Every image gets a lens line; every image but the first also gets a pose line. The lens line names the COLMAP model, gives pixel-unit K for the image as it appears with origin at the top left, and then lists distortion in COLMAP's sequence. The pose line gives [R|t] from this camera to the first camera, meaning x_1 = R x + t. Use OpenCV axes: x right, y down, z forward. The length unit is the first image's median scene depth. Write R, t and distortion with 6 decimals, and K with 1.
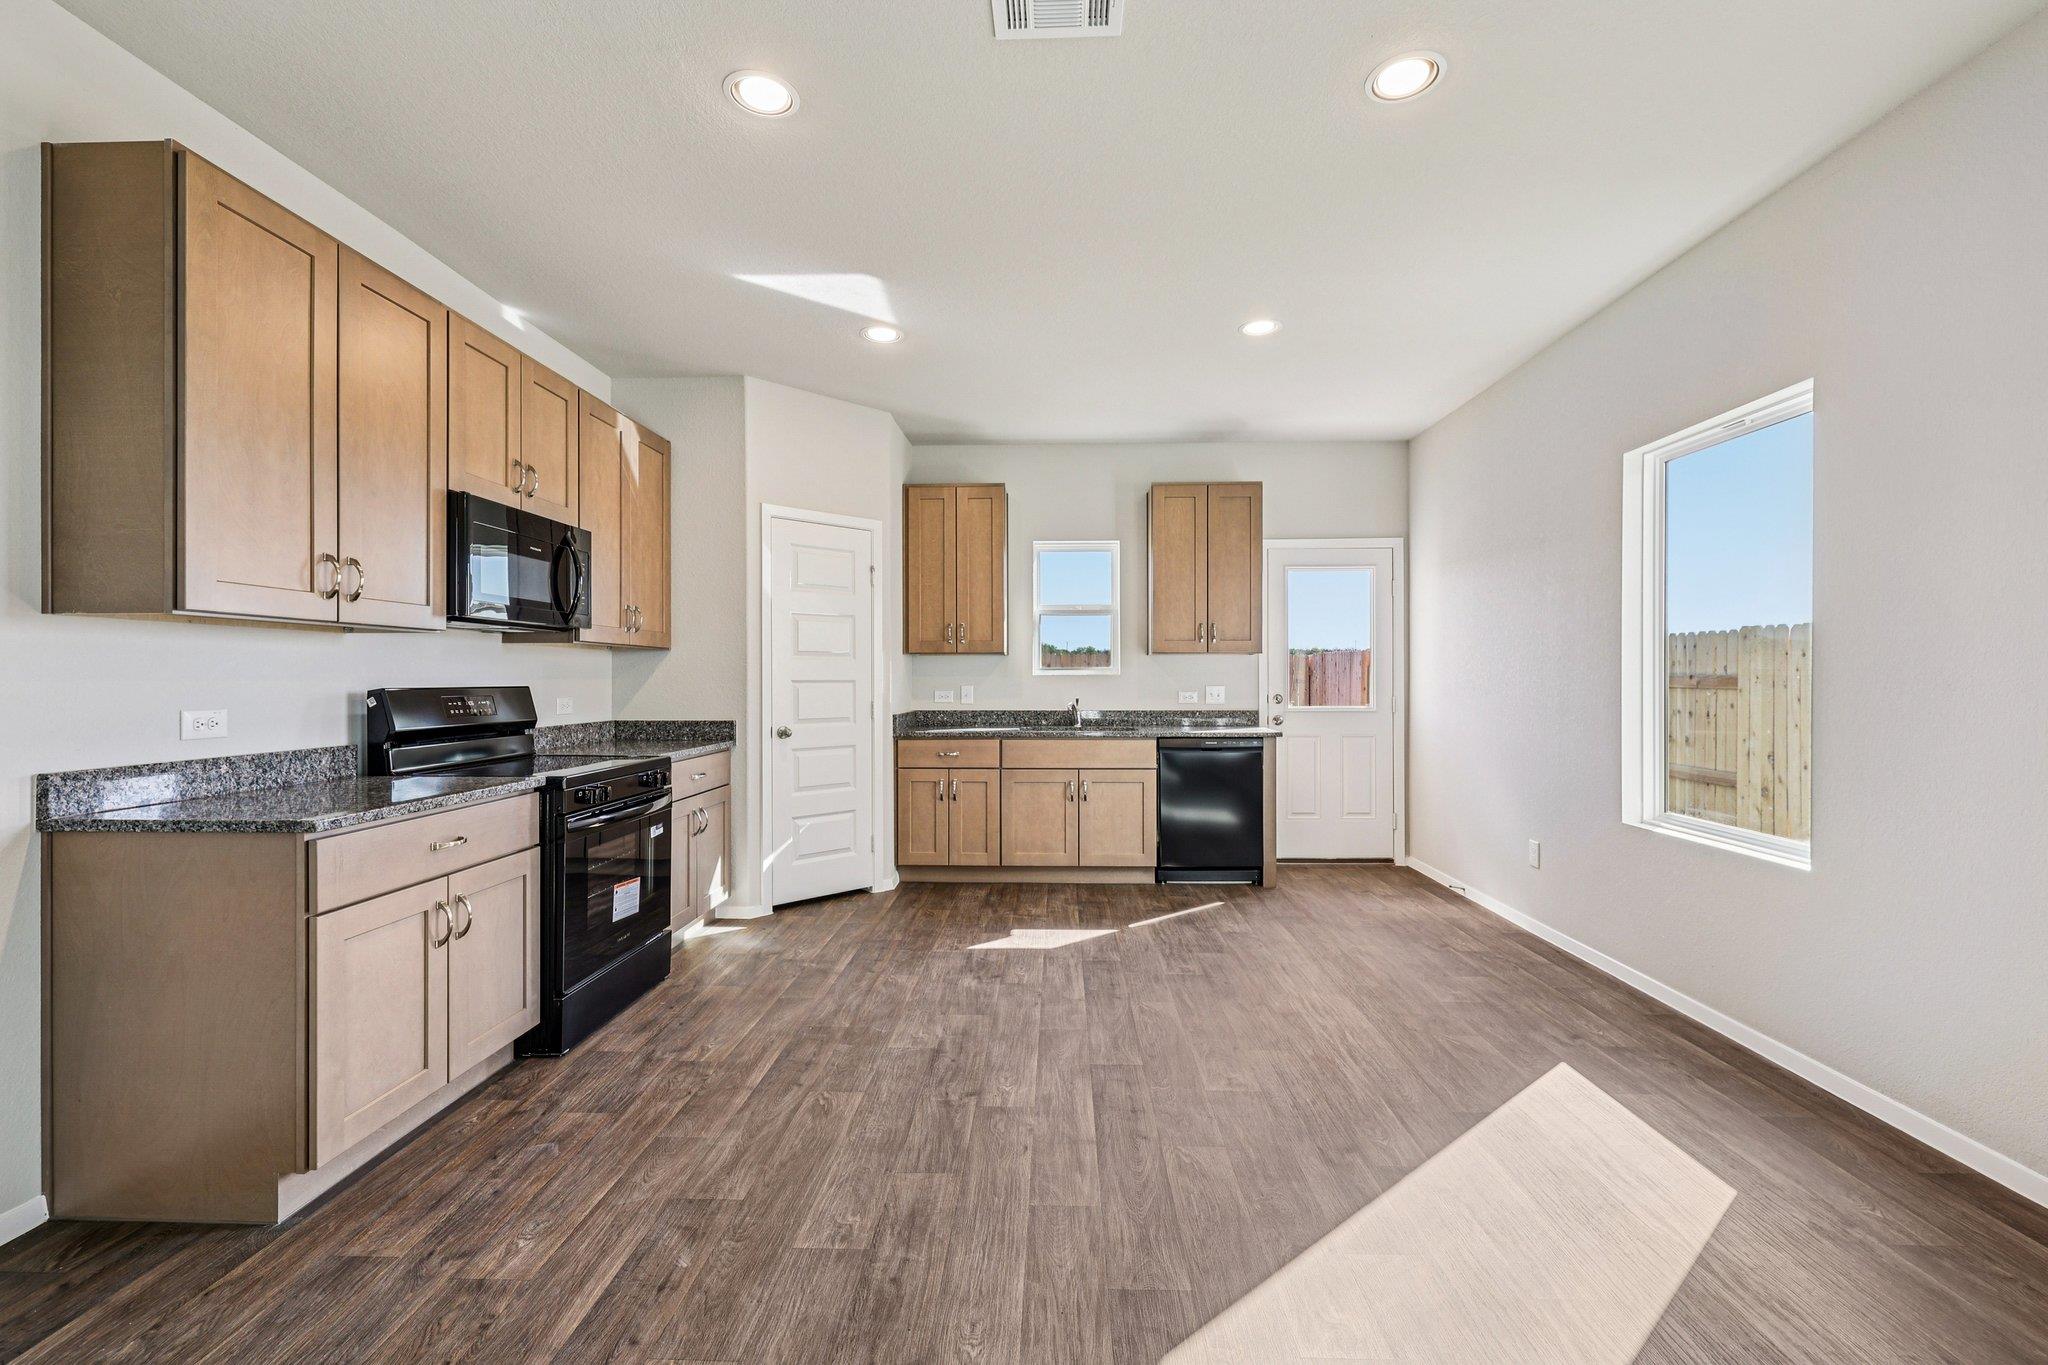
lens RADIAL K [[863.1, 0, 1028.1], [0, 863.1, 681.0], [0, 0, 1]] dist [-0.002731, 0.000506]
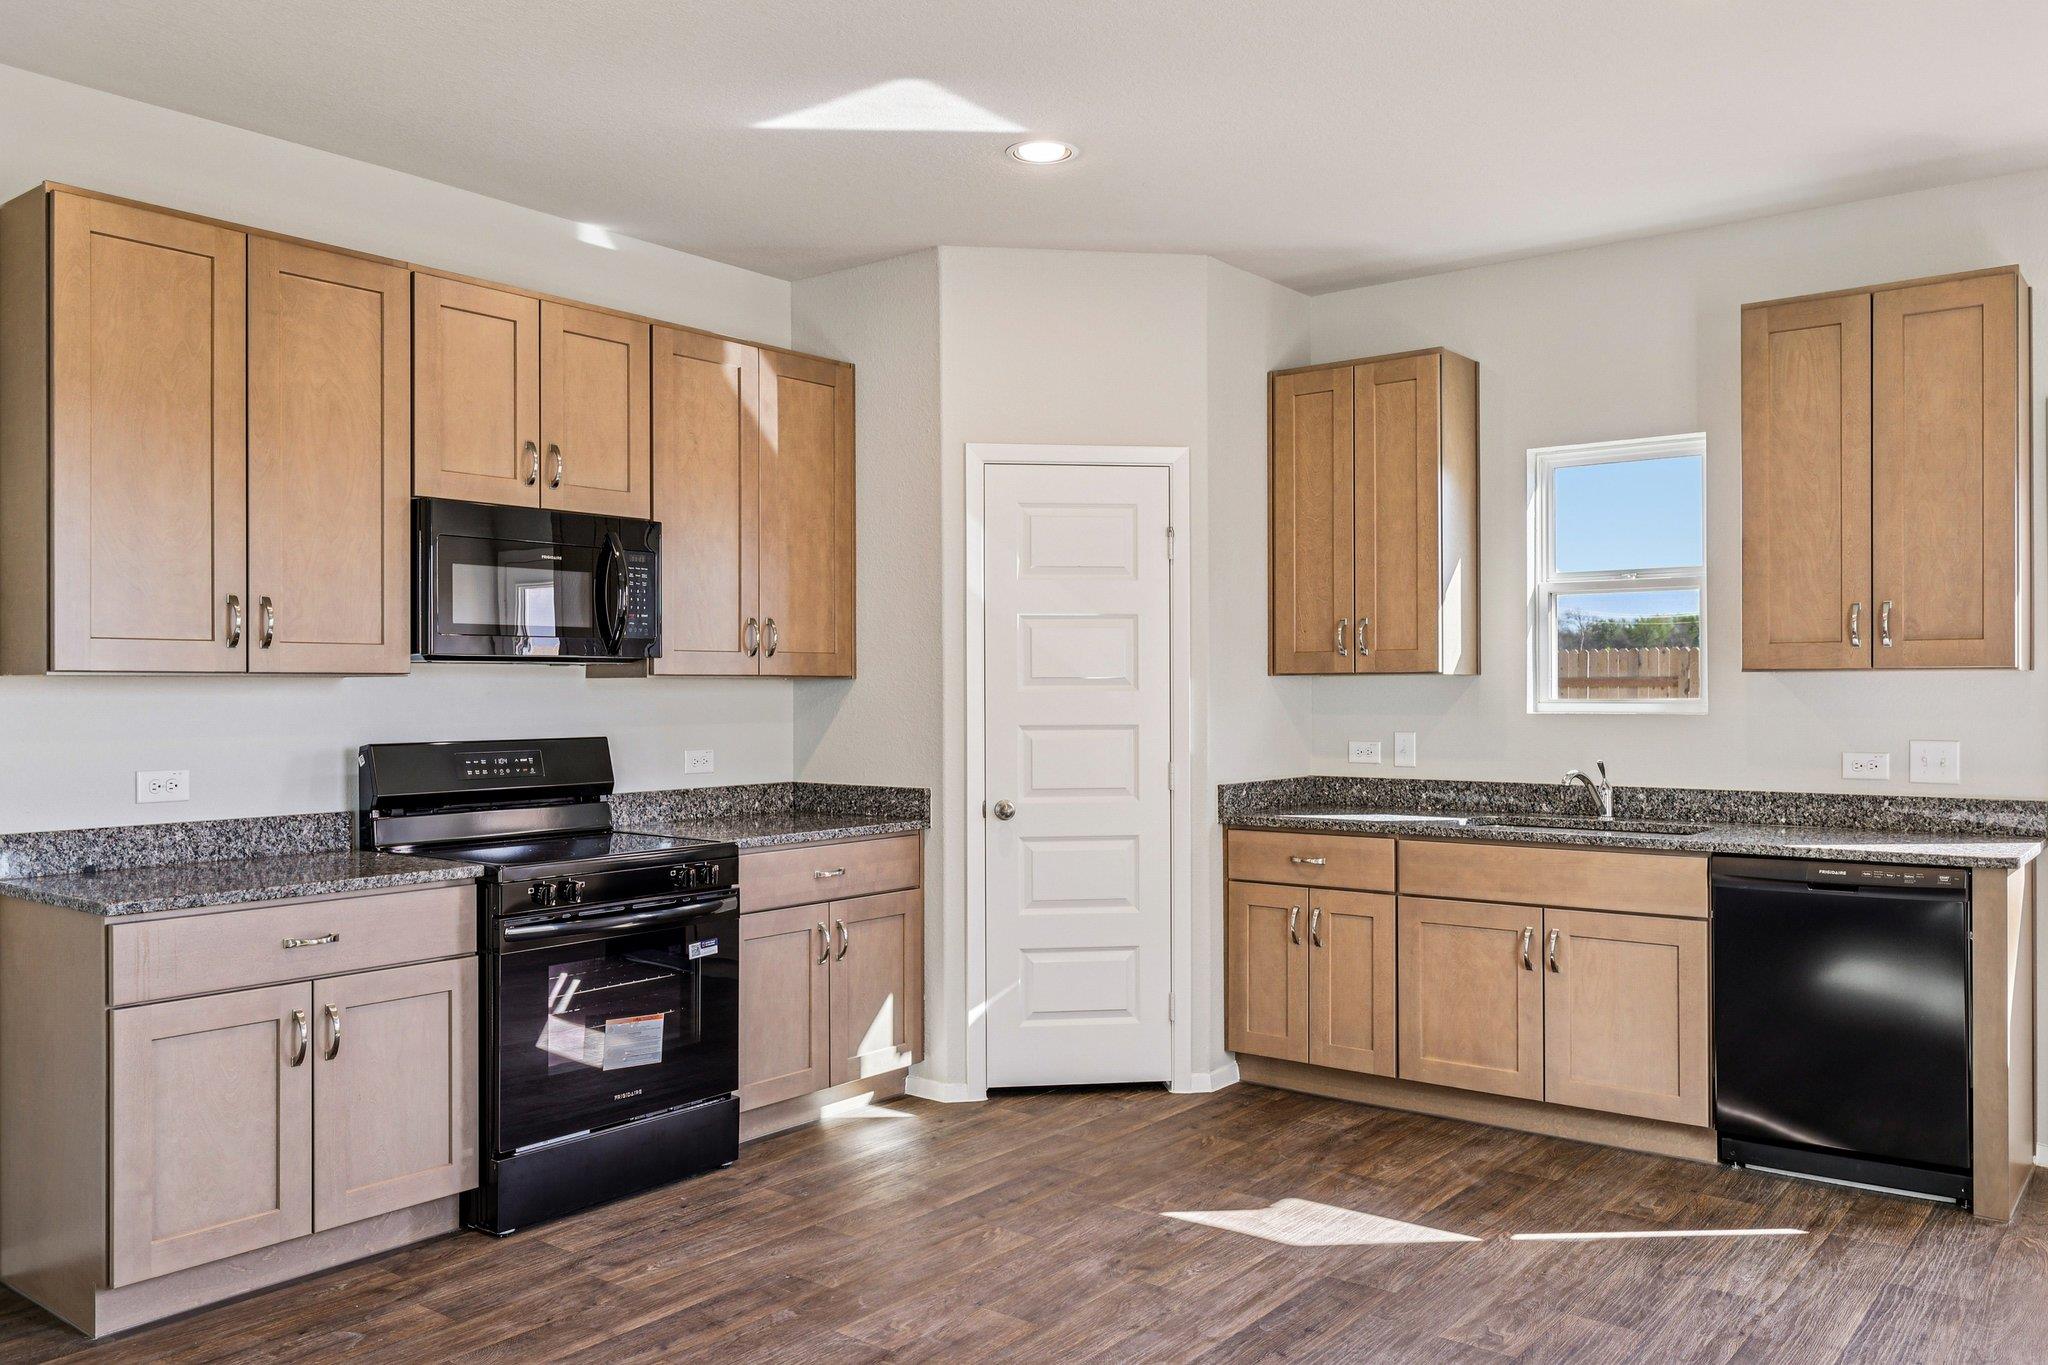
lens RADIAL K [[1571.0, 0, 1024.5], [0, 1571.0, 687.5], [0, 0, 1]] dist [0.001907, -0.003846]
pose [[0.805185, -0.002951, -0.593017, 0.407782], [0.001515, 0.999995, -0.002919, -0.025538], [0.593022, 0.001452, 0.805185, 0.105299]]
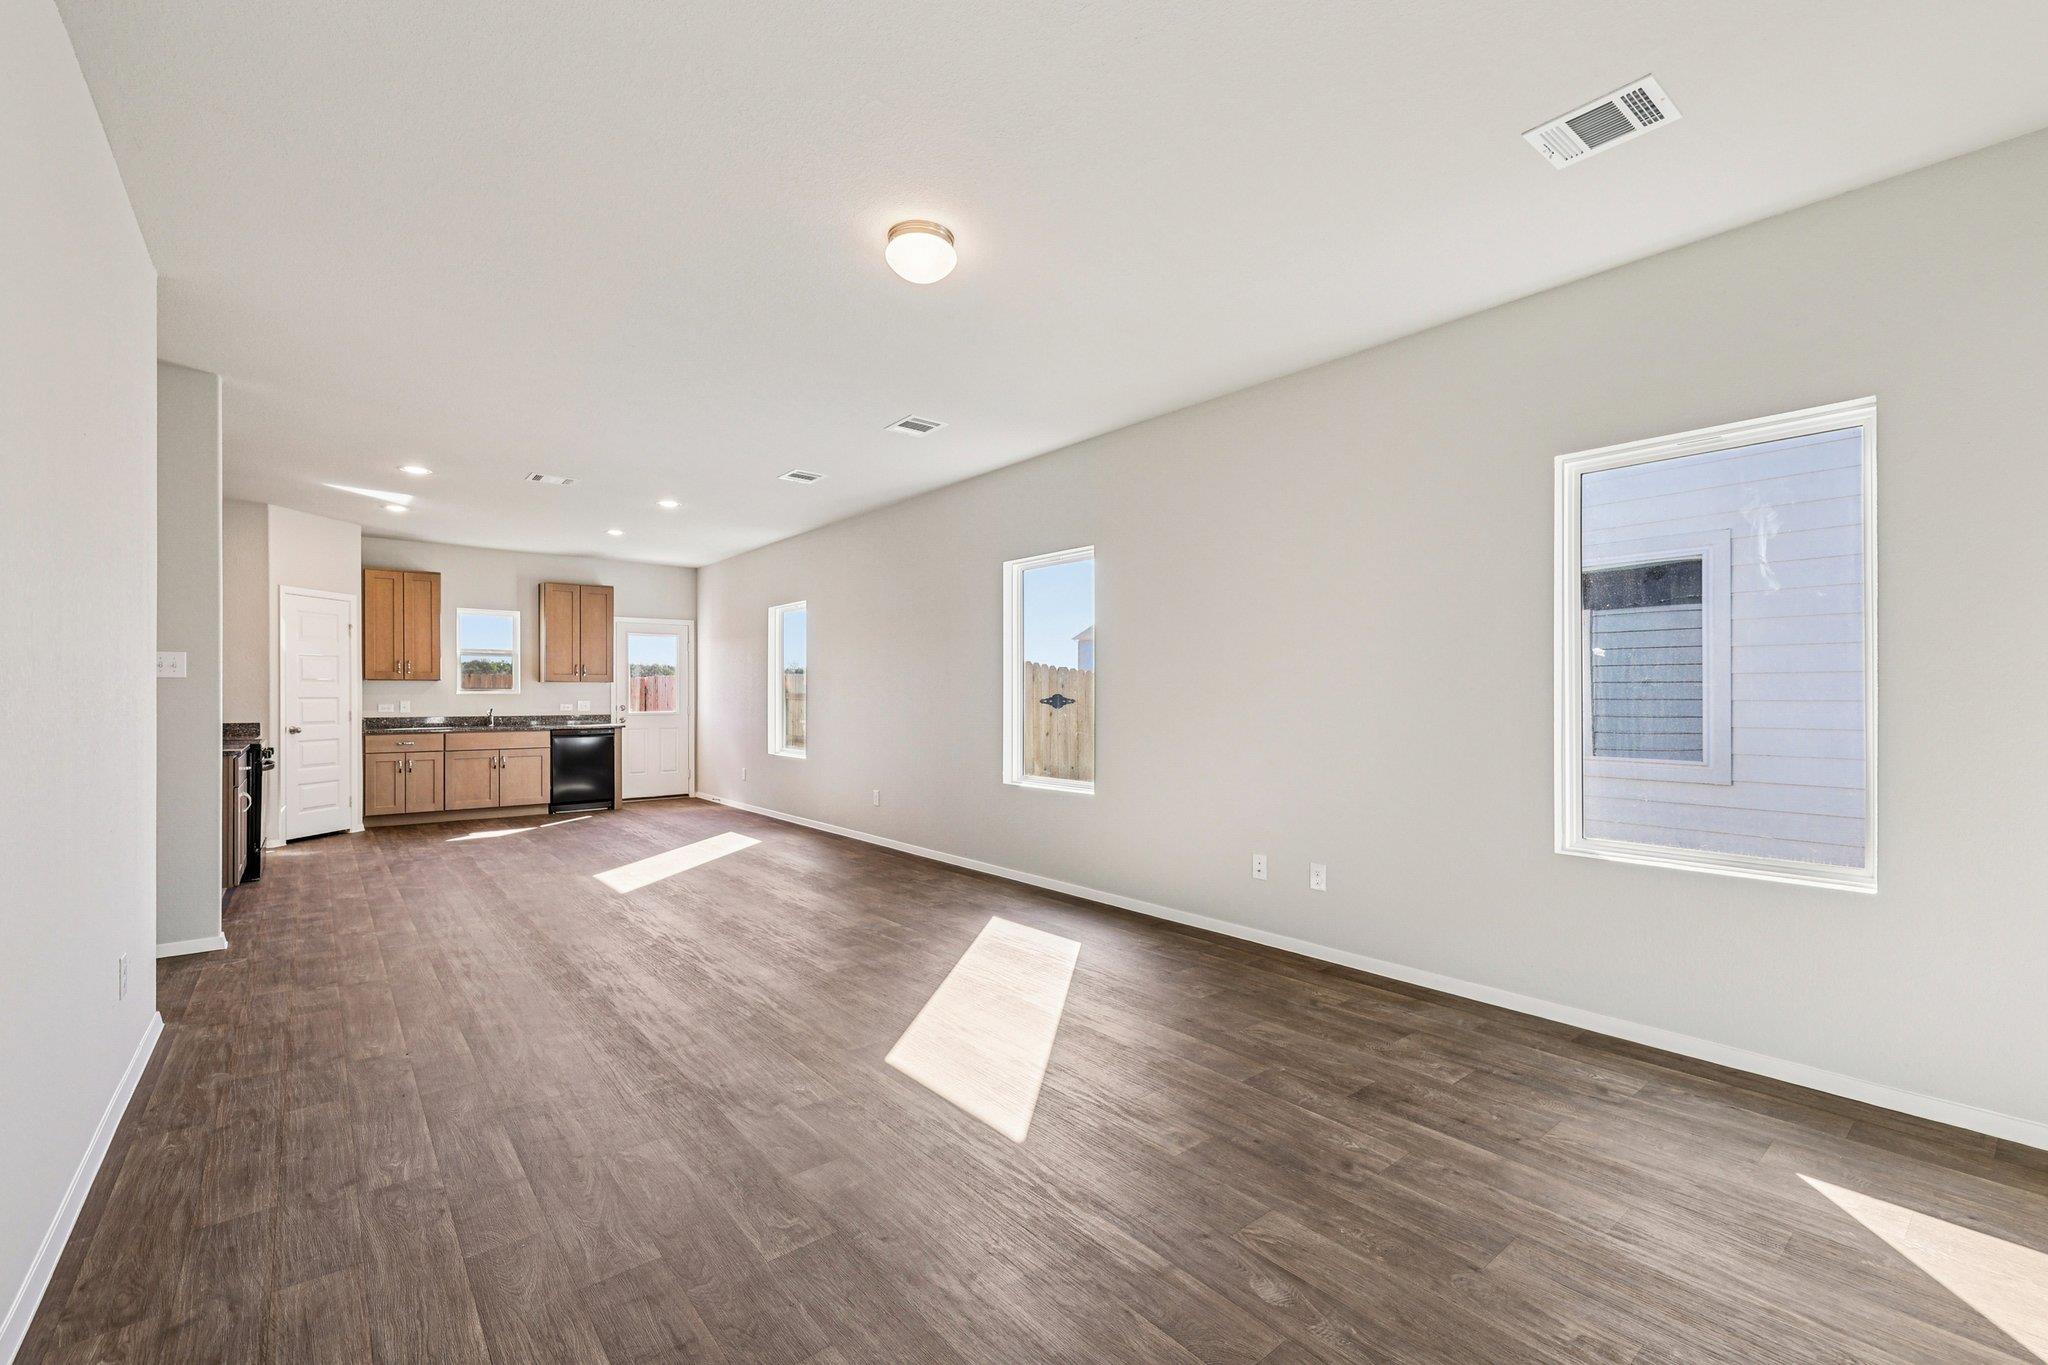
lens RADIAL K [[871.3, 0, 1023.7], [0, 871.3, 697.4], [0, 0, 1]] dist [-0.000283, -0.000206]
pose [[0.749361, 0.000950, 0.662161, -0.347927], [0.000085, 0.999999, -0.001531, 0.002525], [-0.662162, 0.001203, 0.749360, -1.109750]]
